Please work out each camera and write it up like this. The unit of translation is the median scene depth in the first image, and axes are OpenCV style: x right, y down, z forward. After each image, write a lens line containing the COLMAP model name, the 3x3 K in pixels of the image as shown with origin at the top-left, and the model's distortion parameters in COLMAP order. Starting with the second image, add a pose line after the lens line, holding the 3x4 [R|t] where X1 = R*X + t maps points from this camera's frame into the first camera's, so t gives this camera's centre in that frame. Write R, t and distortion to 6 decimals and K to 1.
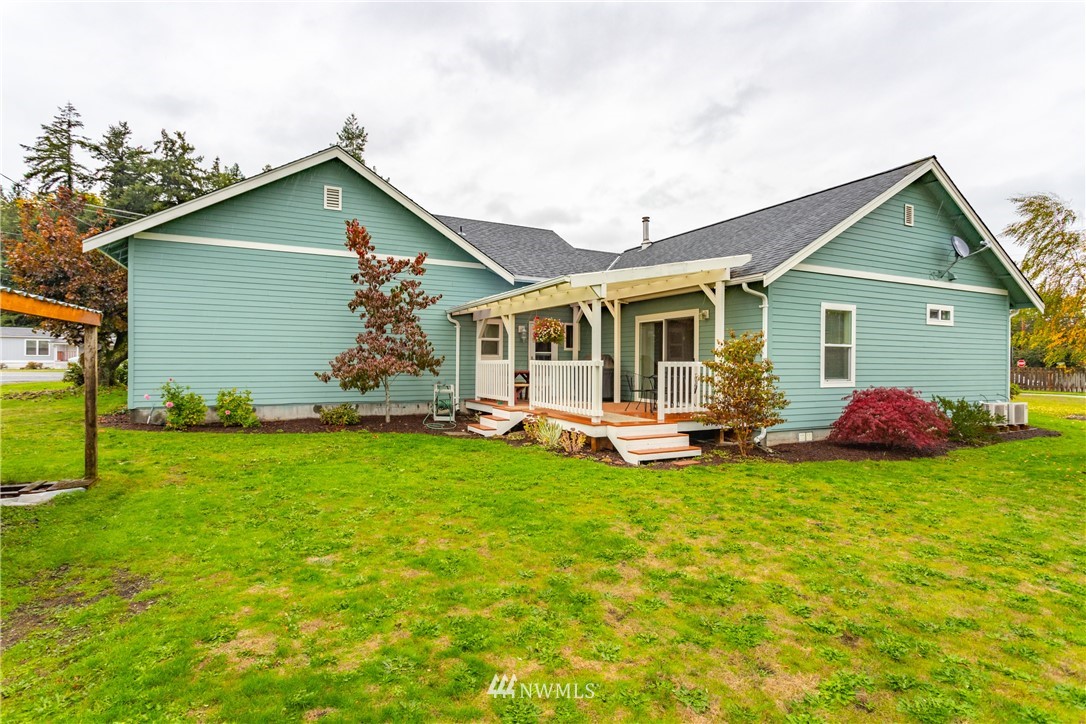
lens RADIAL K [[536.5, 0, 543.0], [0, 536.5, 362.0], [0, 0, 1]] dist [-0.001871, -0.000106]
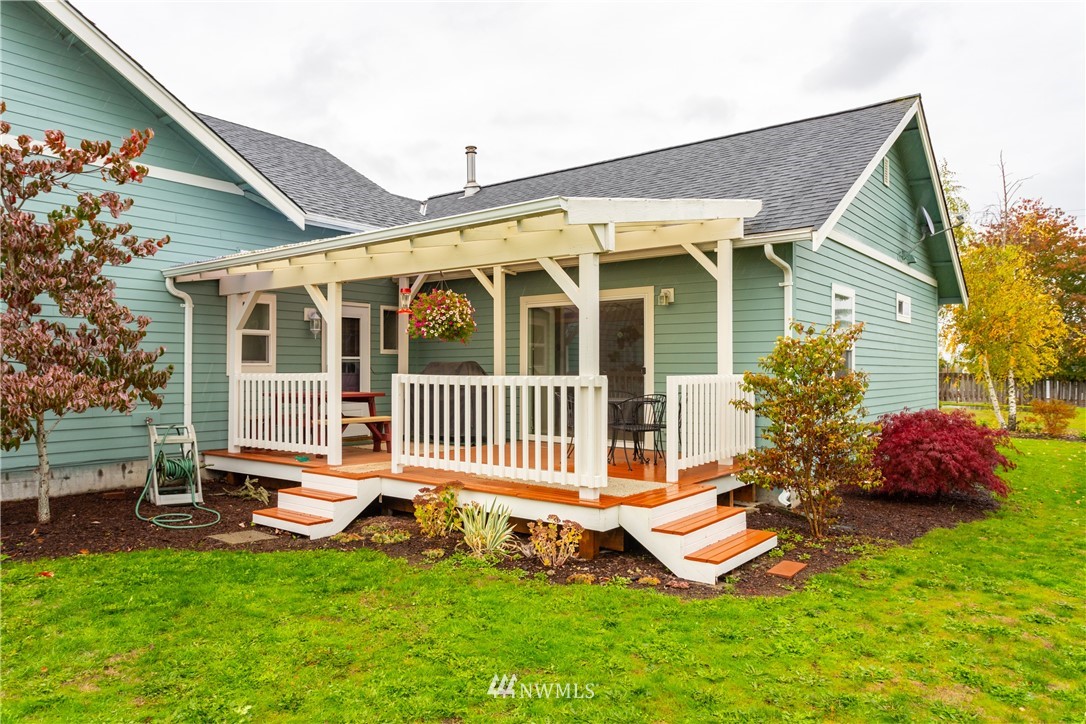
lens RADIAL K [[728.5, 0, 543.0], [0, 728.5, 362.0], [0, 0, 1]] dist [0.002417, 0.004305]
pose [[0.908343, -0.002807, 0.418217, -0.164369], [0.006402, 0.999954, -0.007194, -0.007870], [-0.418178, 0.009212, 0.908318, 0.290830]]
